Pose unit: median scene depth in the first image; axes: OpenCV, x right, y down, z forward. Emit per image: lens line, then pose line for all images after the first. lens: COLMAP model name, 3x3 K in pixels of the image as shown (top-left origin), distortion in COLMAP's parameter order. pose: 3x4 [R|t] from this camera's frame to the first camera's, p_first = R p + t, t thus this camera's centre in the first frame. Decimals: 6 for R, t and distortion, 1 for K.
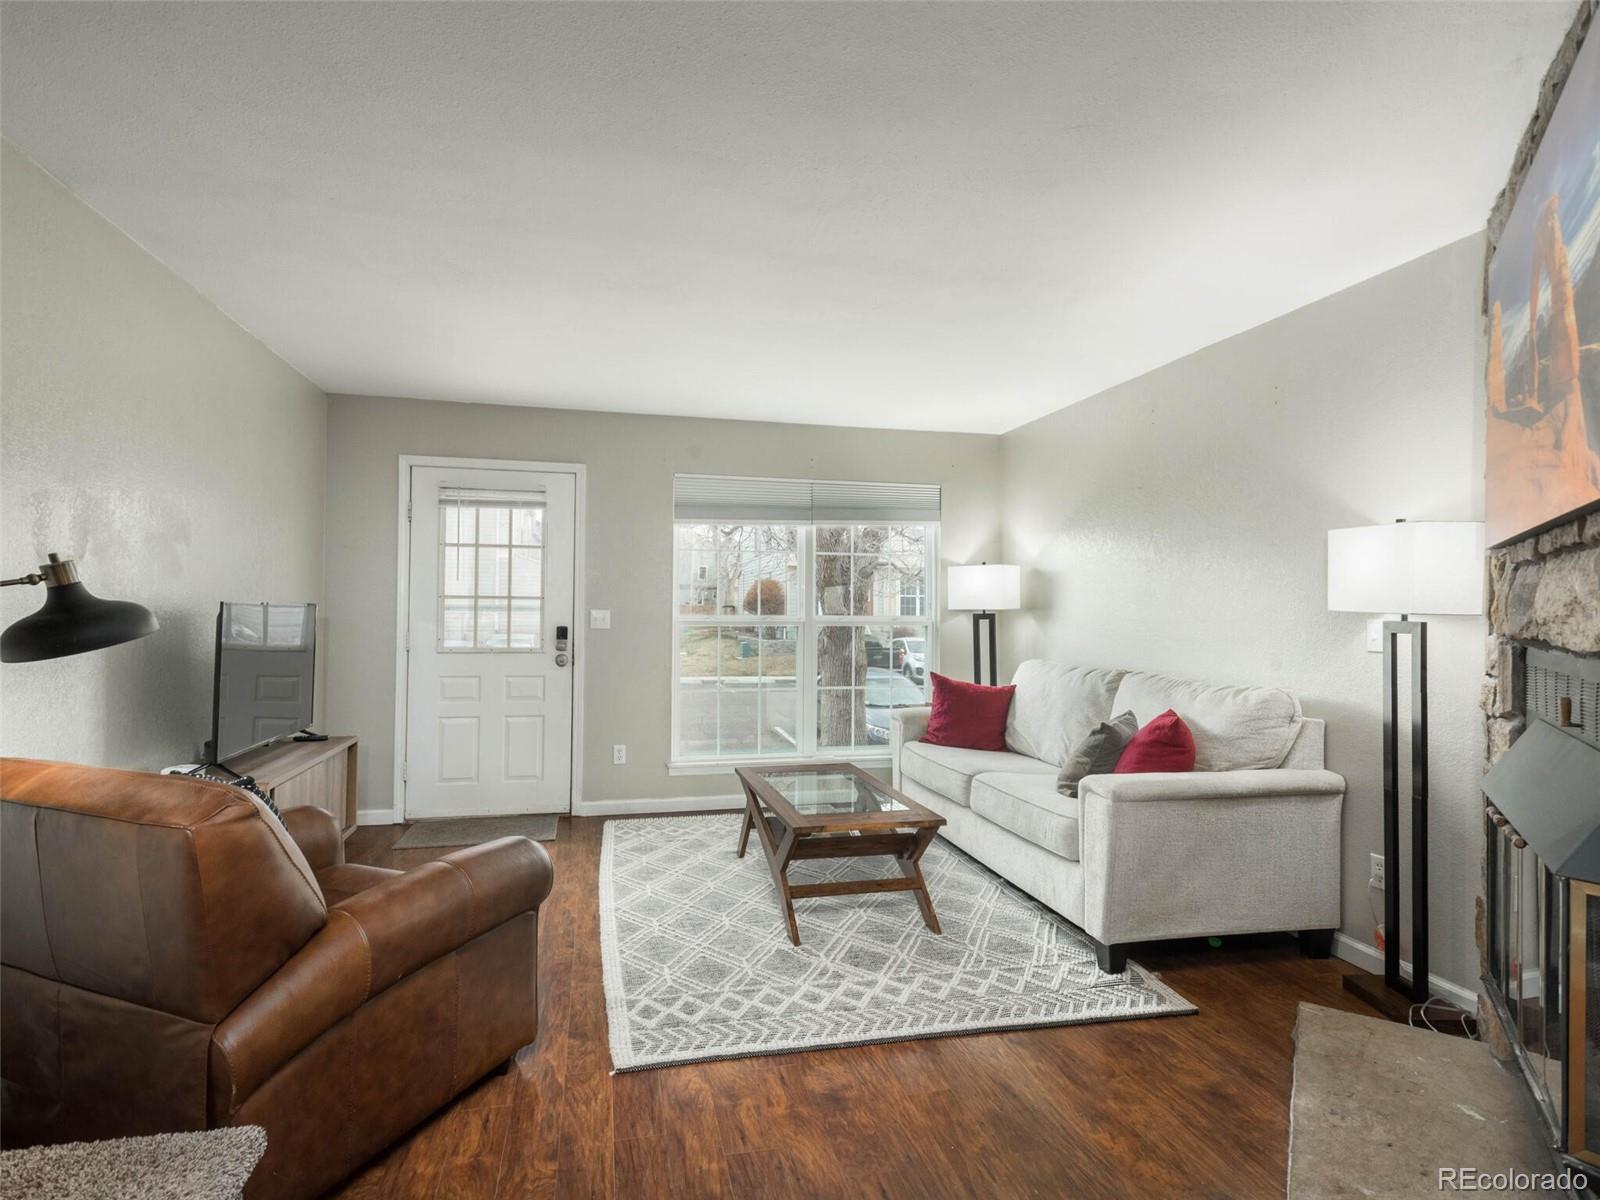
lens RADIAL K [[837.3, 0, 788.8], [0, 837.3, 601.3], [0, 0, 1]] dist [0.021345, -0.008153]
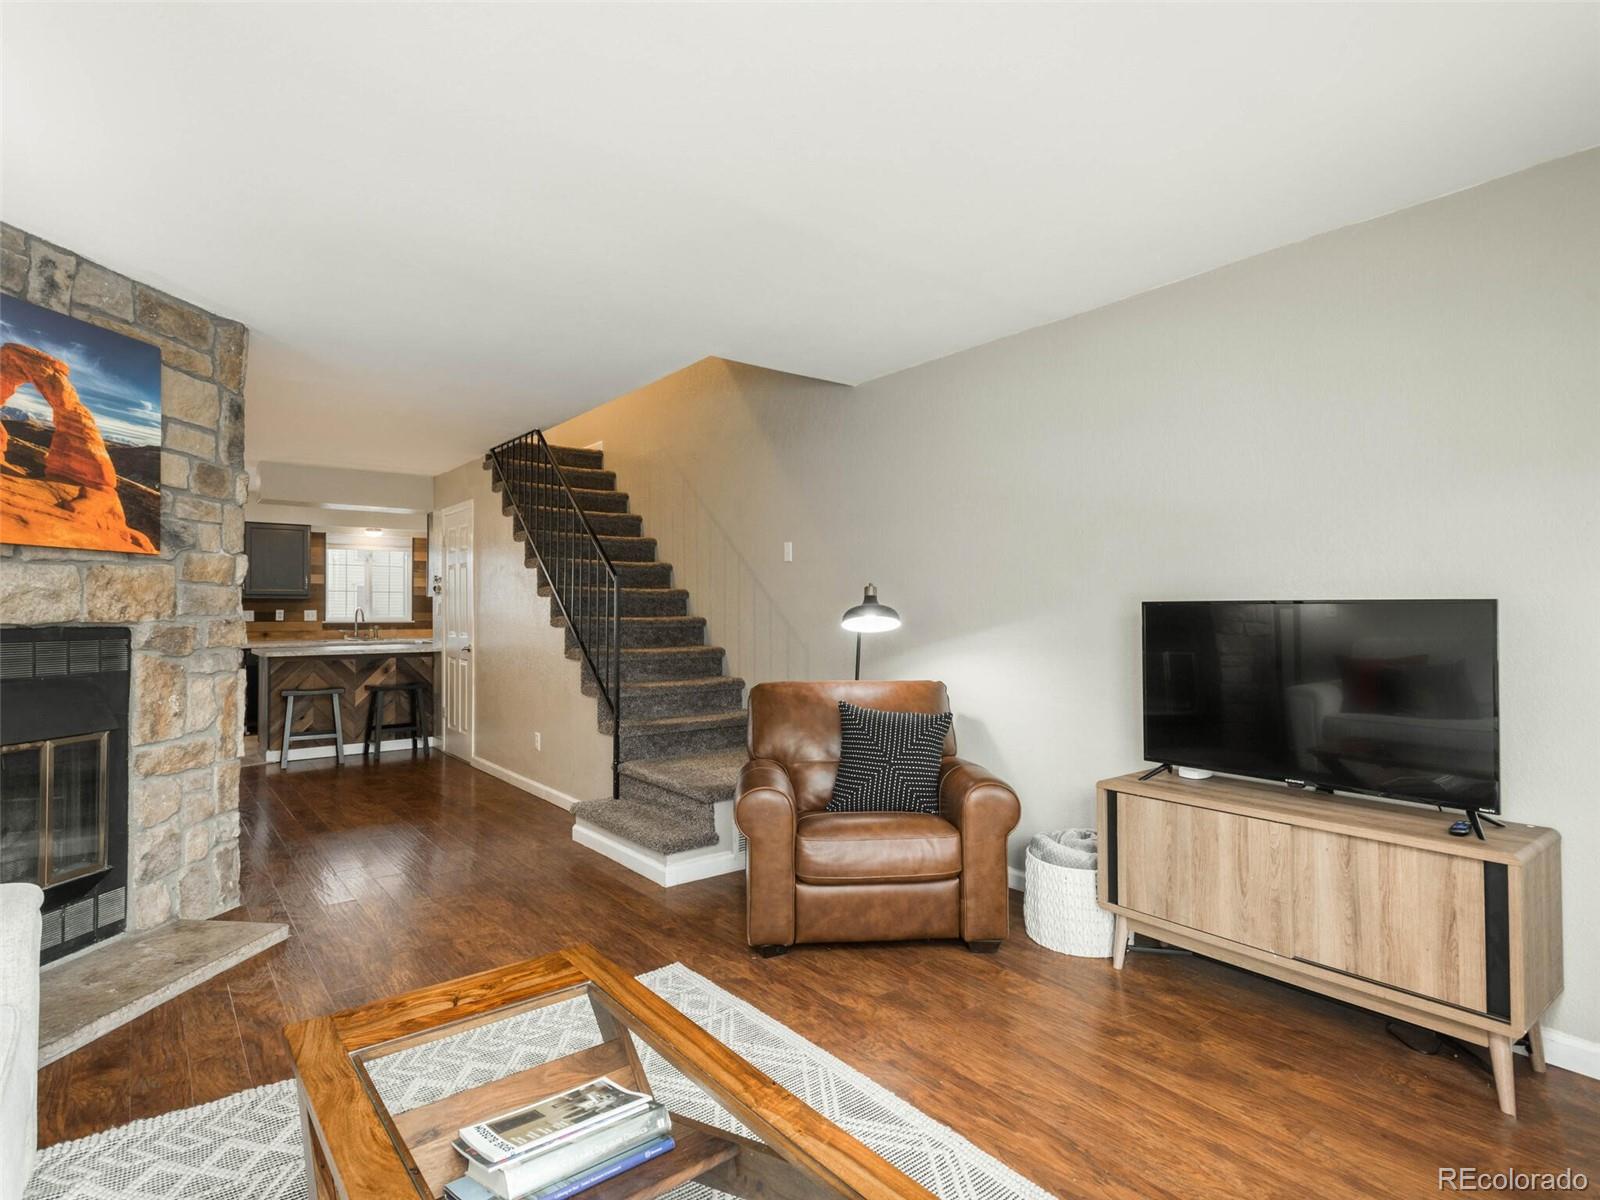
lens RADIAL K [[837.3, 0, 788.8], [0, 837.3, 601.3], [0, 0, 1]] dist [0.021345, -0.008153]
pose [[-0.908413, -0.015620, -0.417781, 0.126615], [-0.005819, 0.999677, -0.024723, 0.023524], [0.418033, -0.020028, -0.908211, 1.529423]]
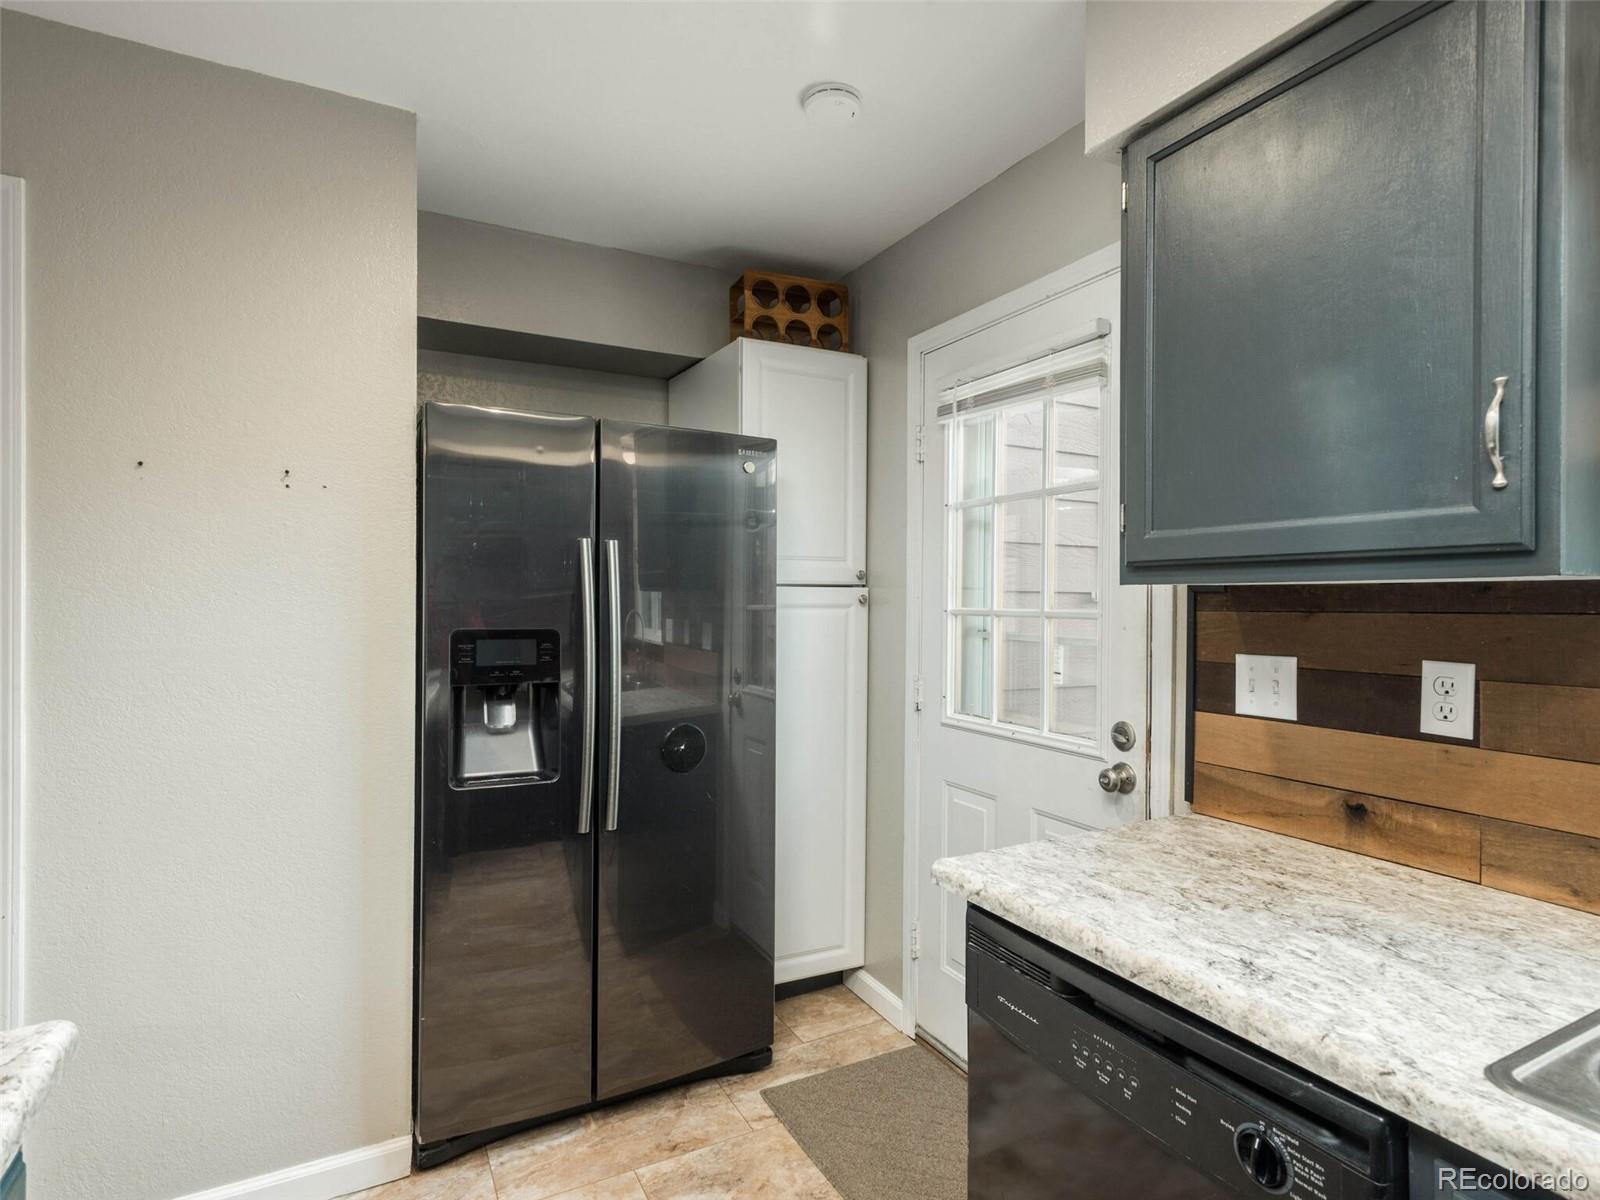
lens RADIAL K [[837.3, 0, 788.8], [0, 837.3, 601.3], [0, 0, 1]] dist [0.021345, -0.008153]
pose [[-0.252374, -0.015108, 0.967512, 0.176625], [-0.020609, 0.999735, 0.010236, -0.033106], [-0.967410, -0.017356, -0.252619, -1.221280]]
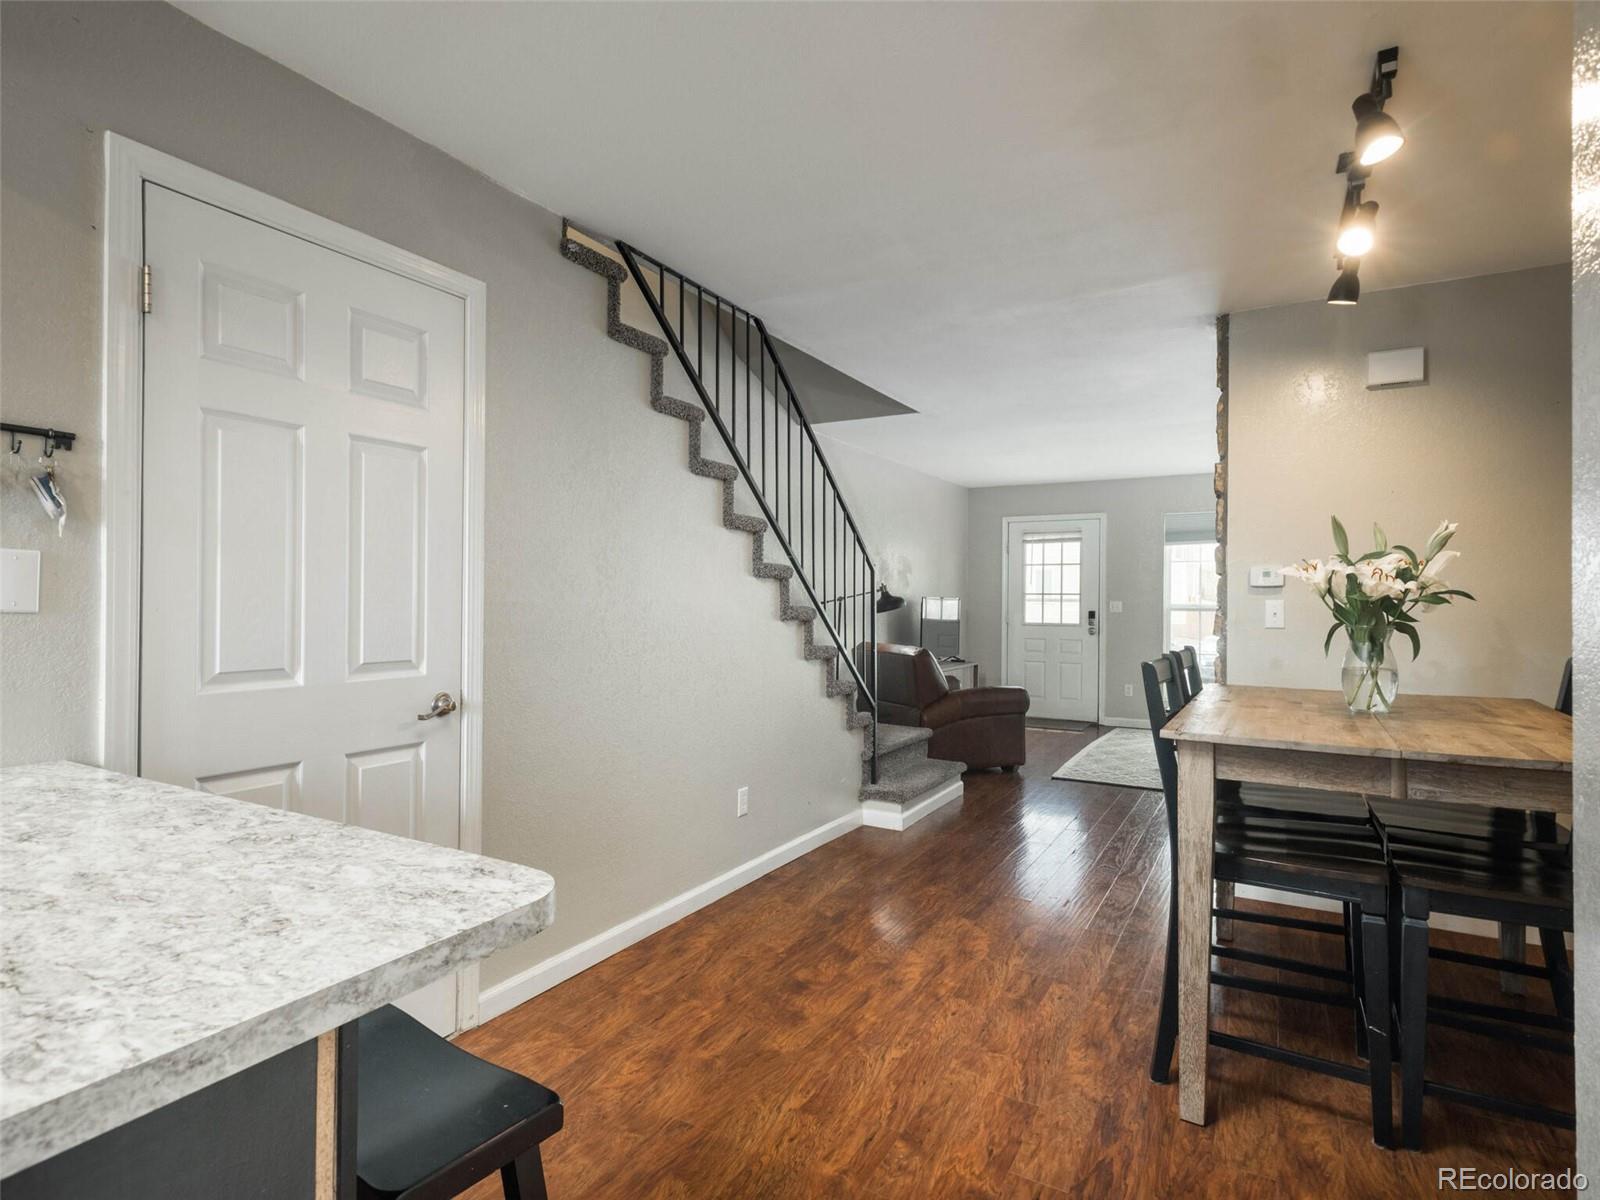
lens RADIAL K [[837.3, 0, 788.8], [0, 837.3, 601.3], [0, 0, 1]] dist [0.021345, -0.008153]
pose [[0.728143, -0.007305, -0.685387, 0.660347], [0.009522, 0.999955, -0.000541, 0.008512], [0.685359, -0.006132, 0.728179, -0.957849]]
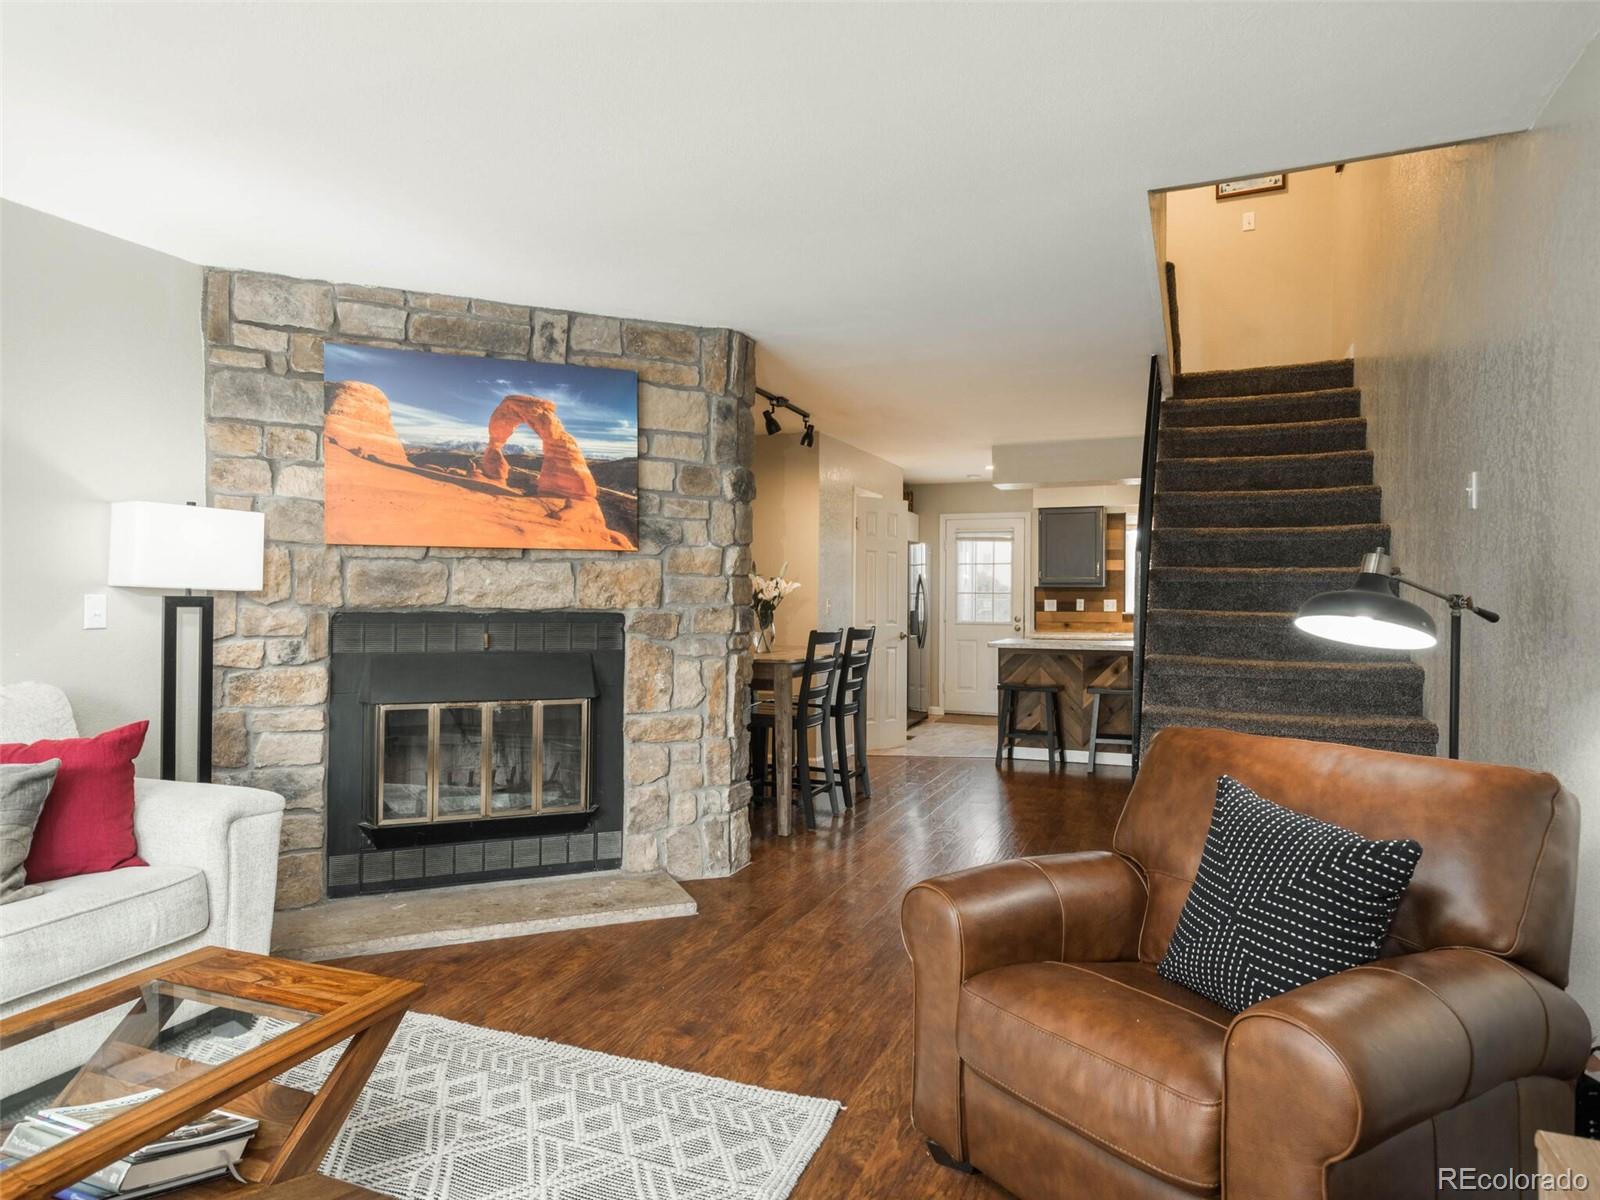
lens RADIAL K [[976.3, 0, 794.2], [0, 976.3, 600.4], [0, 0, 1]] dist [0.027154, -0.018333]
pose [[-0.815903, -0.016285, 0.577959, -0.521913], [-0.019323, 0.999813, 0.000893, 0.011127], [-0.577865, -0.010439, -0.816065, 1.290218]]
